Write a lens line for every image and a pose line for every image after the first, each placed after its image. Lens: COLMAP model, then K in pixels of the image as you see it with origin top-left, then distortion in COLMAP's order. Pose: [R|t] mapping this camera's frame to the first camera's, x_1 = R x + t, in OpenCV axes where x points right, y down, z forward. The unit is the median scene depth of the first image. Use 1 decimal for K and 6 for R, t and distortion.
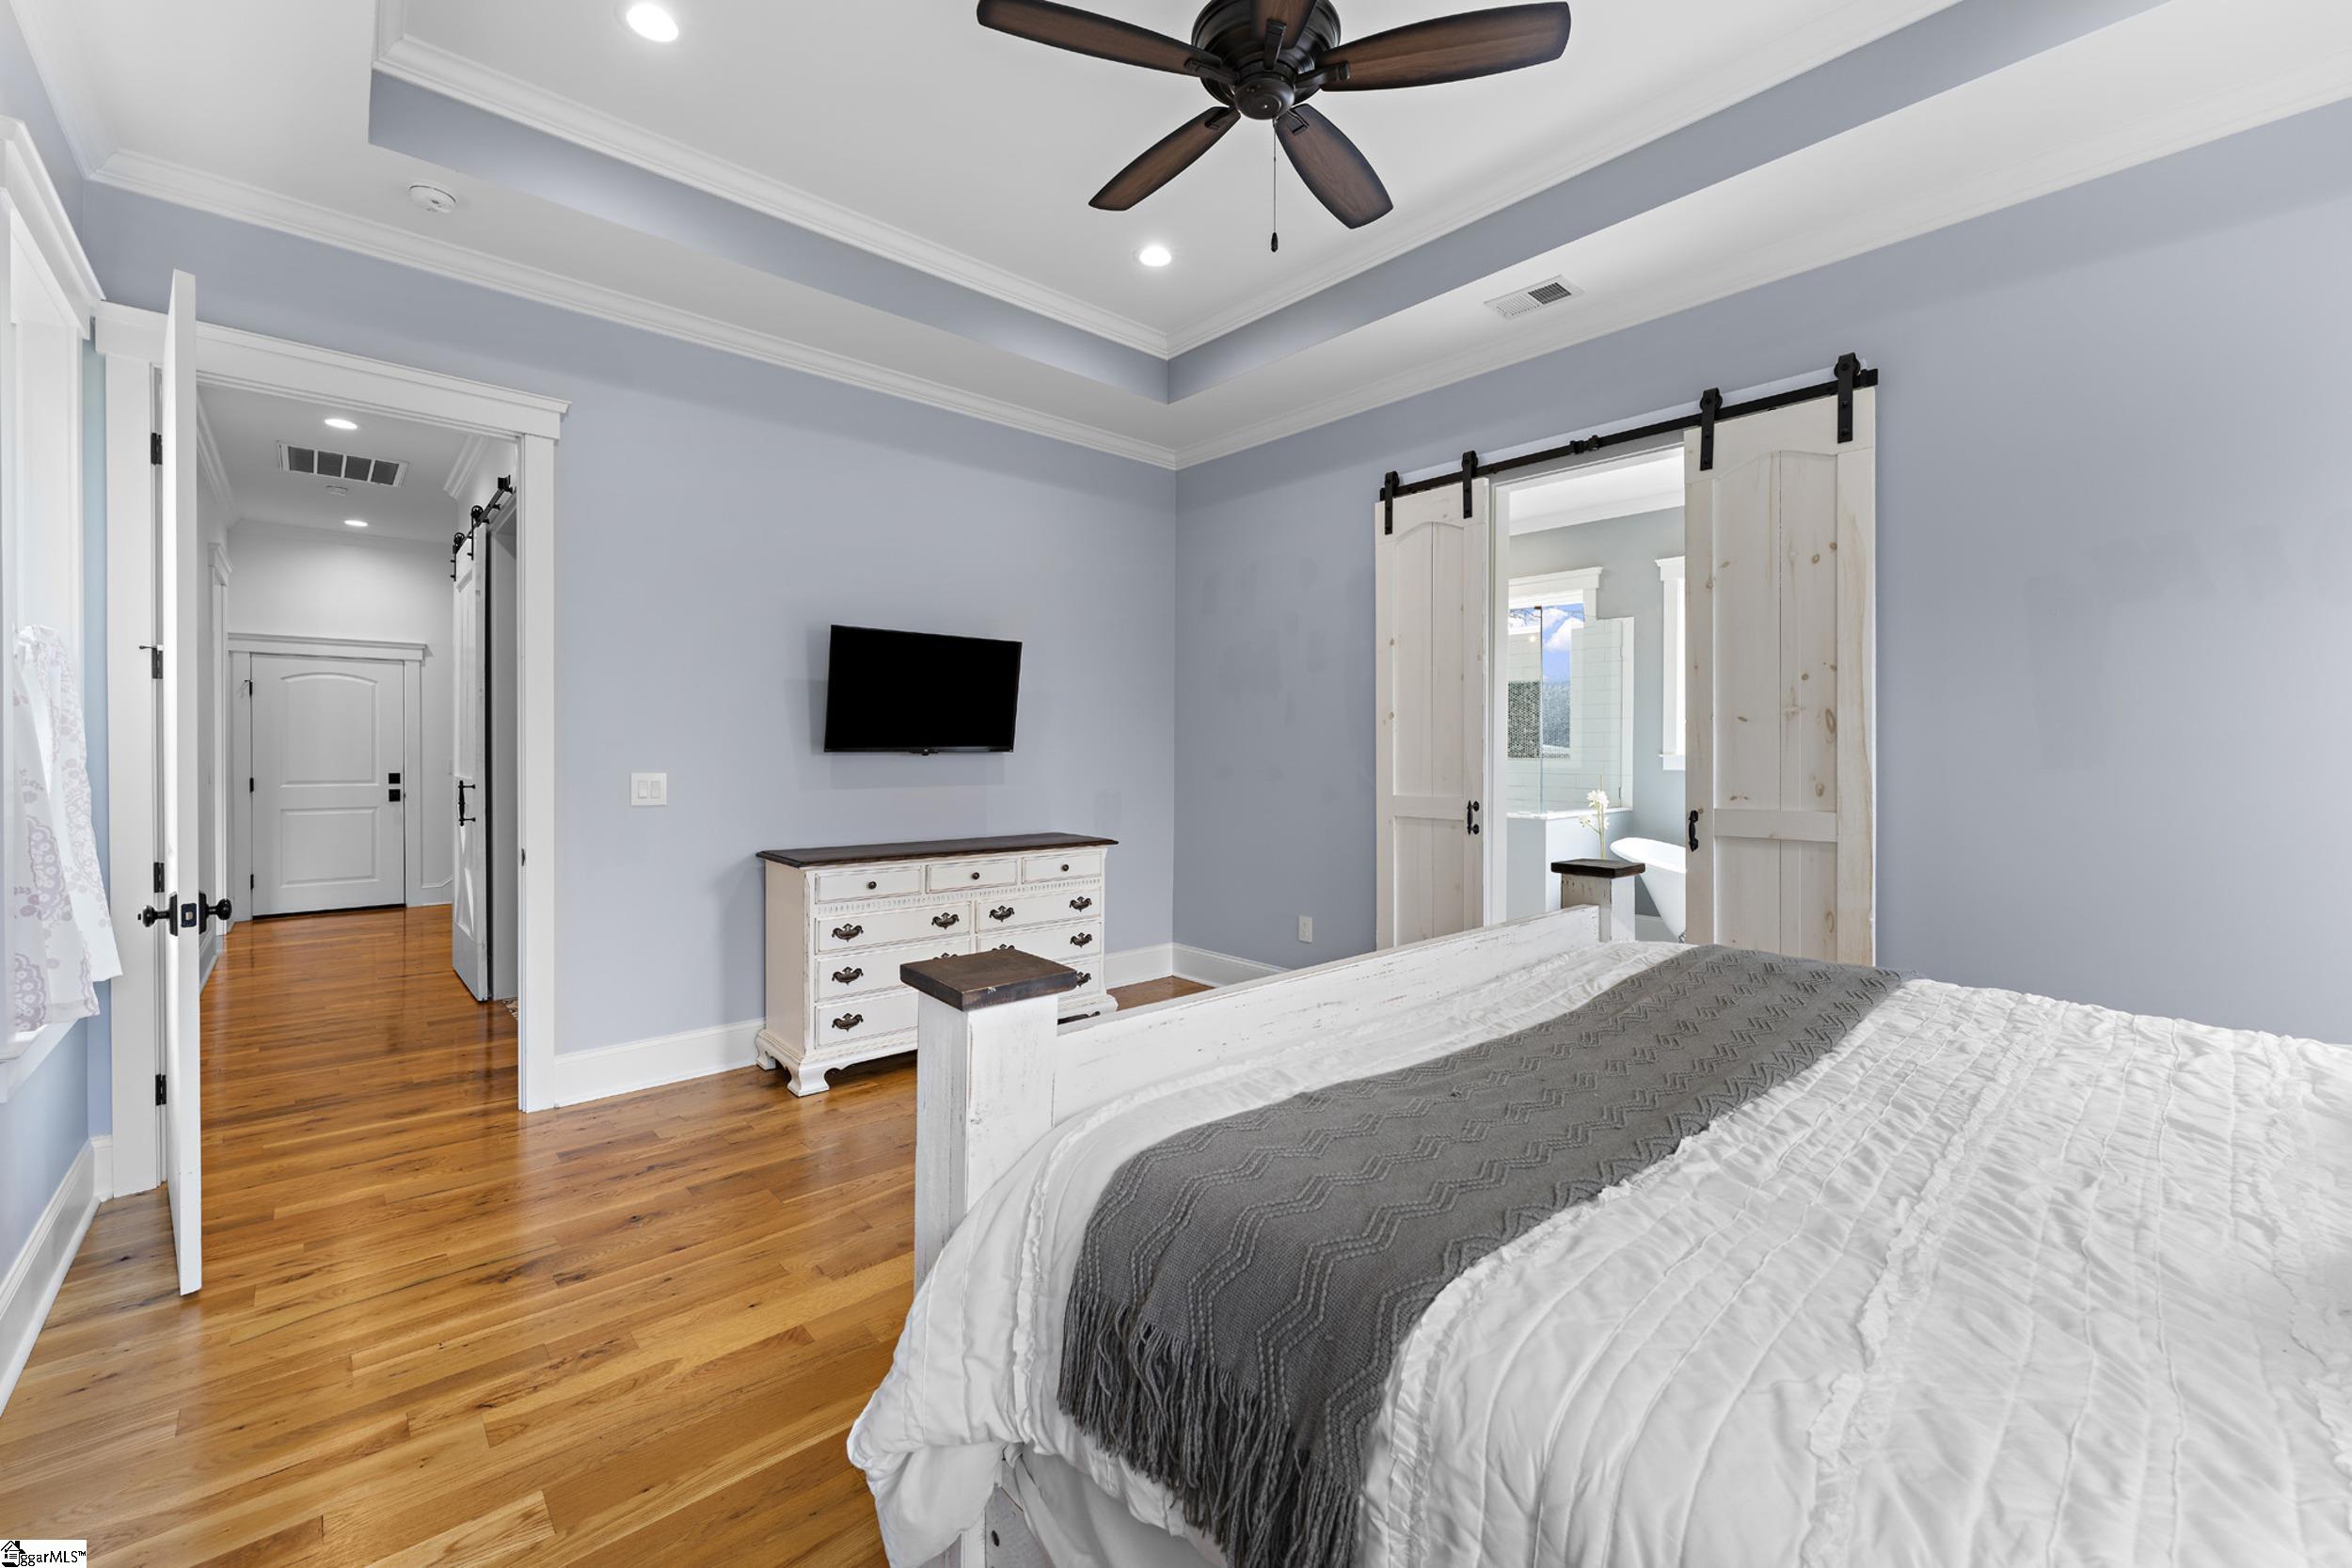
lens RADIAL K [[947.0, 0, 1172.9], [0, 947.0, 759.4], [0, 0, 1]] dist [0.003603, 0.000324]
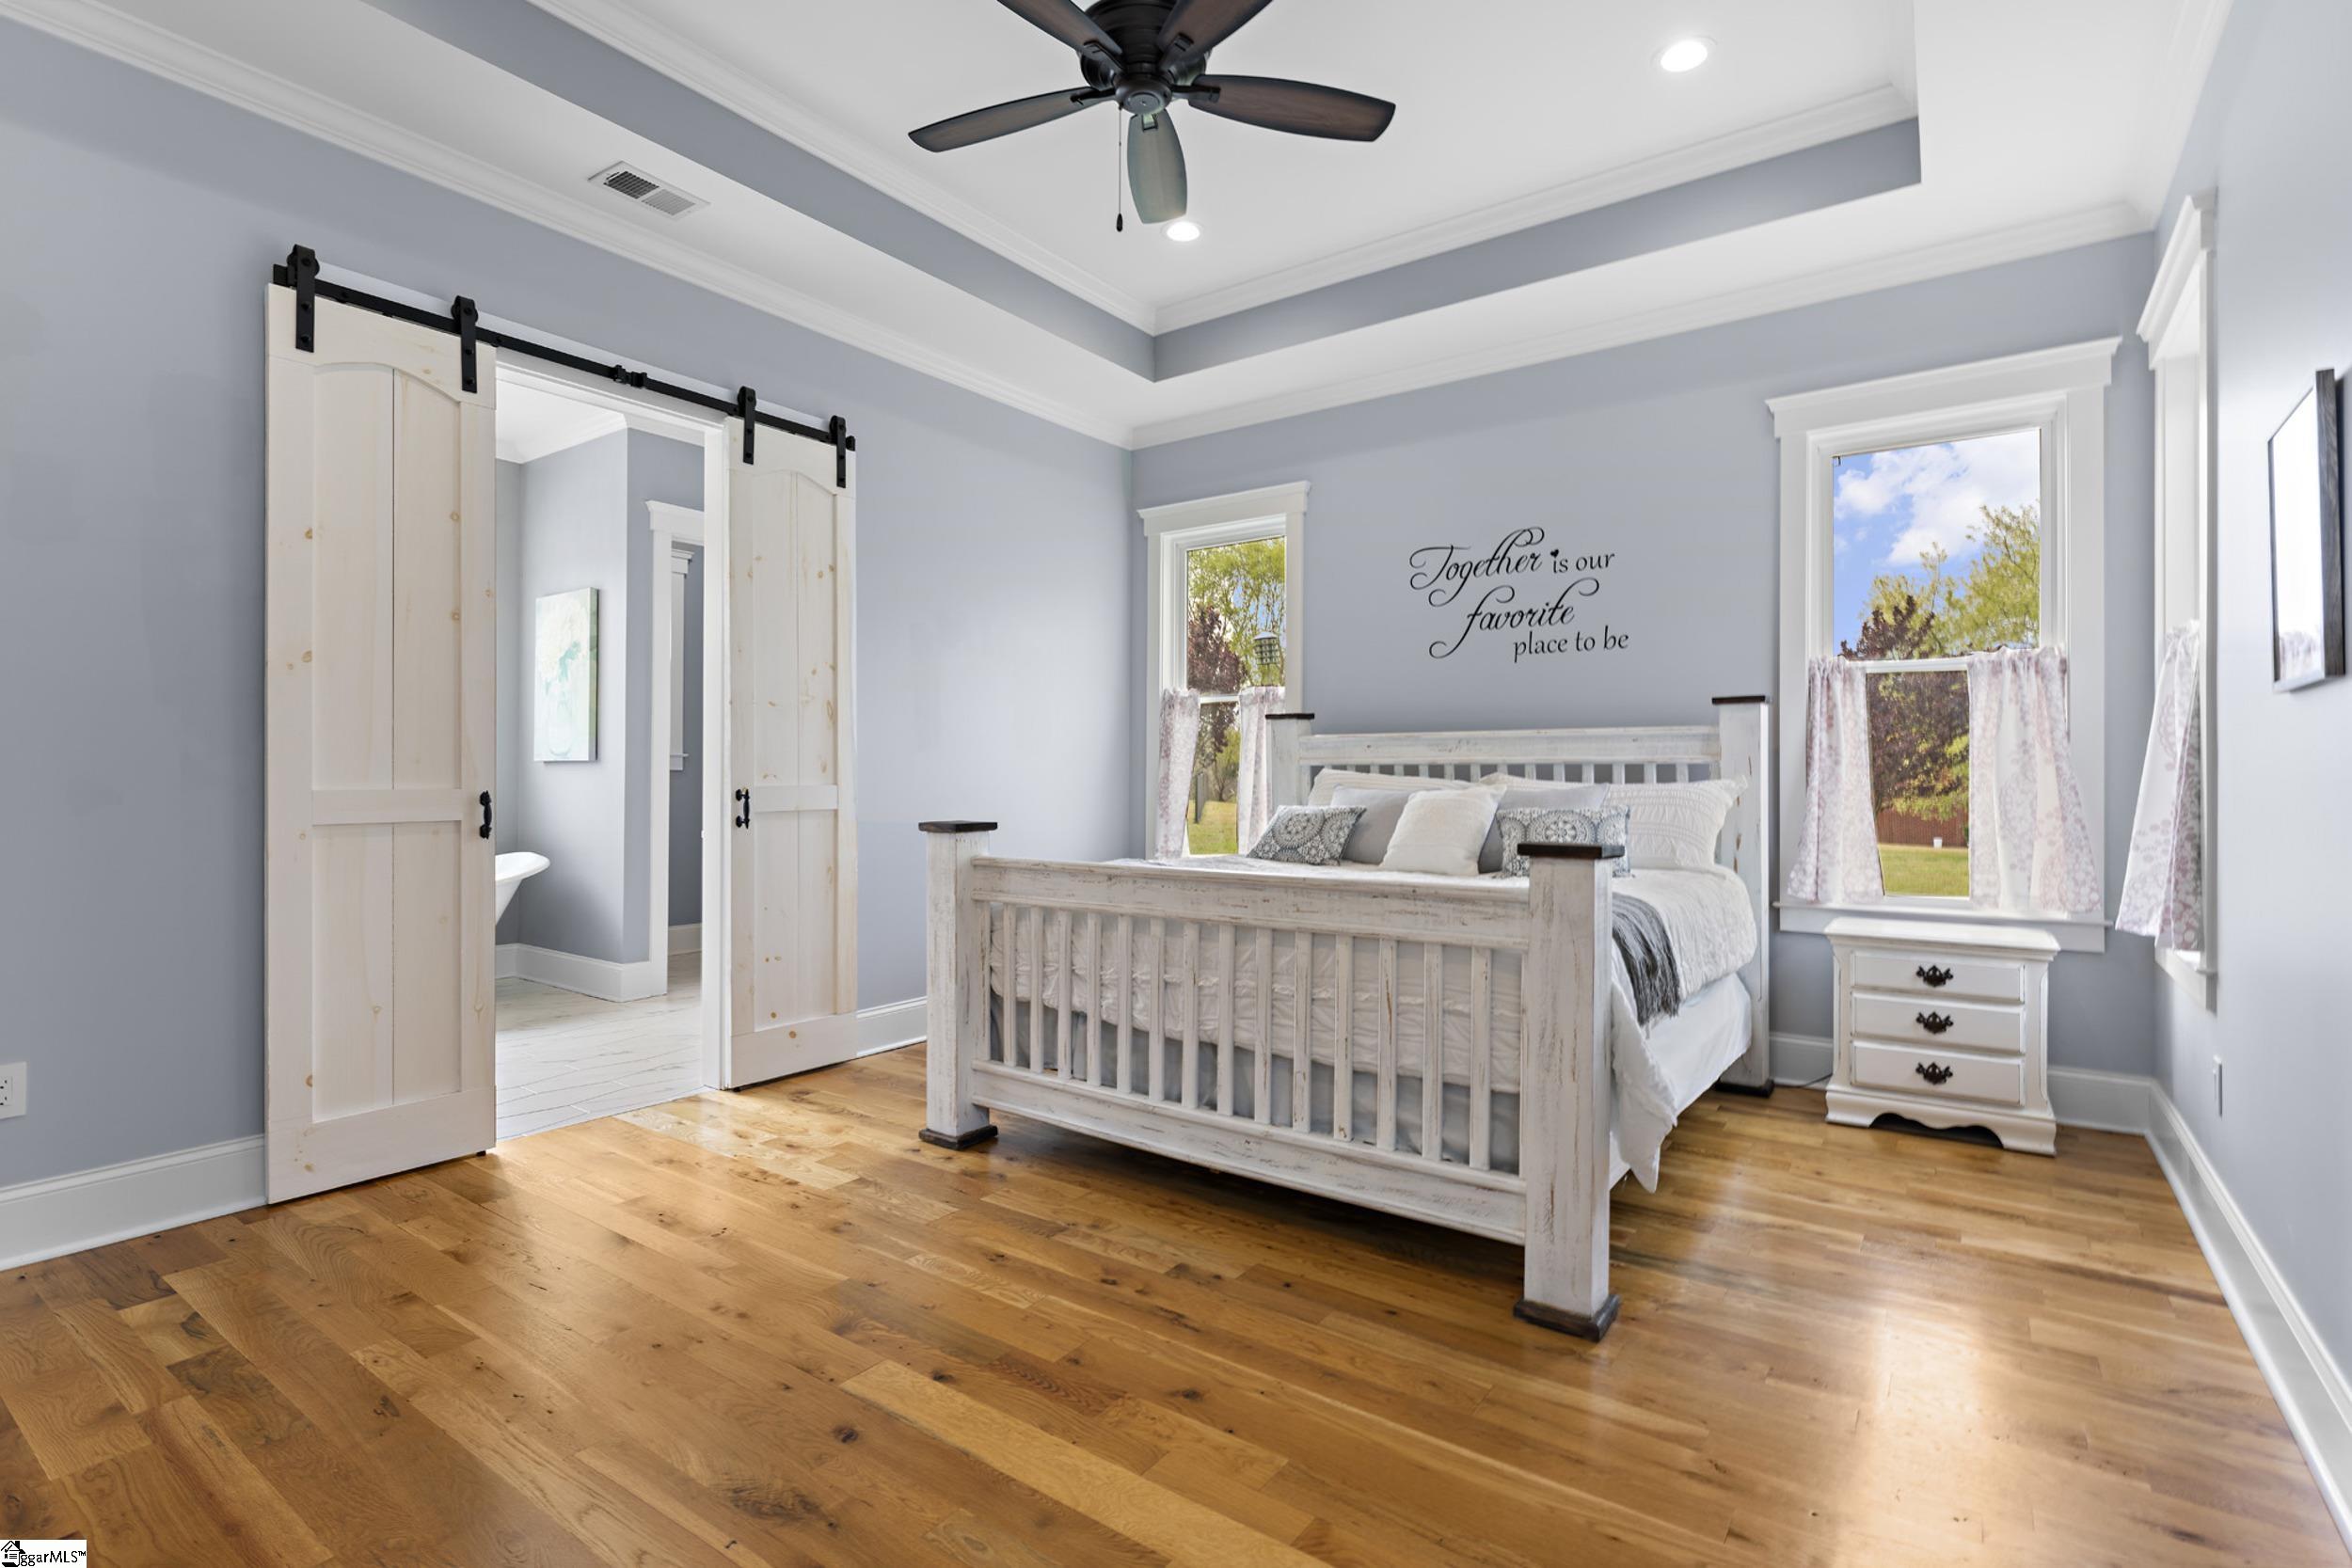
lens RADIAL K [[1077.0, 0, 1190.4], [0, 1077.0, 785.1], [0, 0, 1]] dist [-0.029352, -0.000021]
pose [[-0.215356, -0.013804, 0.976438, -0.636609], [0.000682, 0.999898, 0.014287, 0.029409], [-0.976535, 0.003743, -0.215325, 0.714980]]
